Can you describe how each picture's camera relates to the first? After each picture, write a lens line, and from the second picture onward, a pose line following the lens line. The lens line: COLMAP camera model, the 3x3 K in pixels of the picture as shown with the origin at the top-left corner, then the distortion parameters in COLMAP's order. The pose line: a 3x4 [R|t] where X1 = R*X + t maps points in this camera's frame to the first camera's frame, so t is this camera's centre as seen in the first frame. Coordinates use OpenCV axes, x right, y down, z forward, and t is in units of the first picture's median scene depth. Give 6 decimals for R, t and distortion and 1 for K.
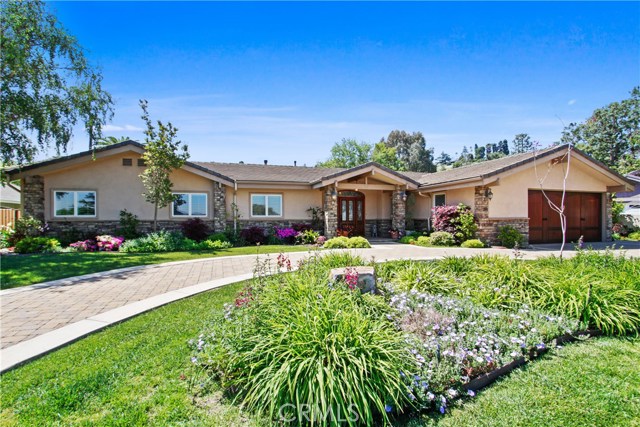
lens RADIAL K [[295.4, 0, 318.6], [0, 295.4, 224.9], [0, 0, 1]] dist [-0.001291, -0.000170]
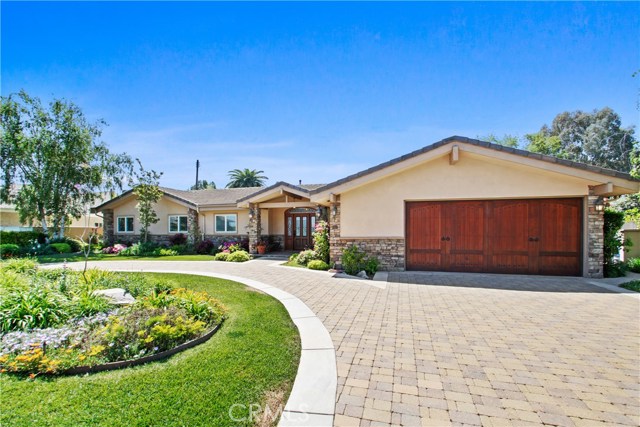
lens RADIAL K [[295.4, 0, 318.6], [0, 295.4, 224.9], [0, 0, 1]] dist [-0.001291, -0.000170]
pose [[0.829666, -0.006930, -0.558217, 0.977369], [-0.010110, 0.999572, -0.027436, -0.032879], [0.558169, 0.028407, 0.829241, 0.213513]]
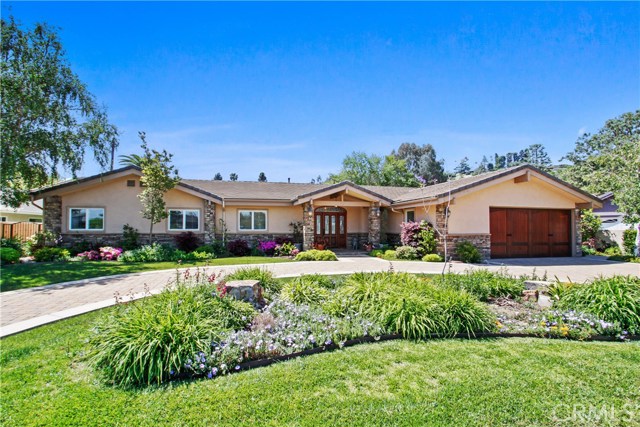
lens RADIAL K [[288.9, 0, 317.9], [0, 288.9, 224.8], [0, 0, 1]] dist [-0.001064, -0.000092]
pose [[0.997573, 0.005444, -0.069408, 0.167897], [-0.007508, 0.999536, -0.029515, -0.021306], [0.069215, 0.029964, 0.997152, -0.080042]]
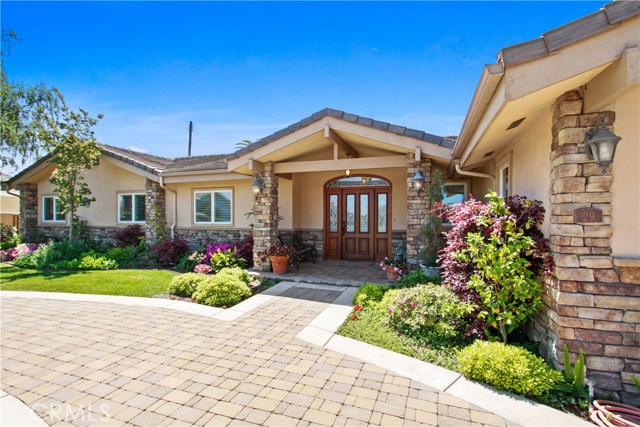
lens RADIAL K [[319.5, 0, 320.0], [0, 319.5, 213.5], [0, 0, 1]] dist [-0.015844, -0.000059]
pose [[0.795373, -0.001940, -0.606118, 0.521954], [-0.015826, 0.999587, -0.023967, -0.042855], [0.605914, 0.028655, 0.795014, 0.664867]]
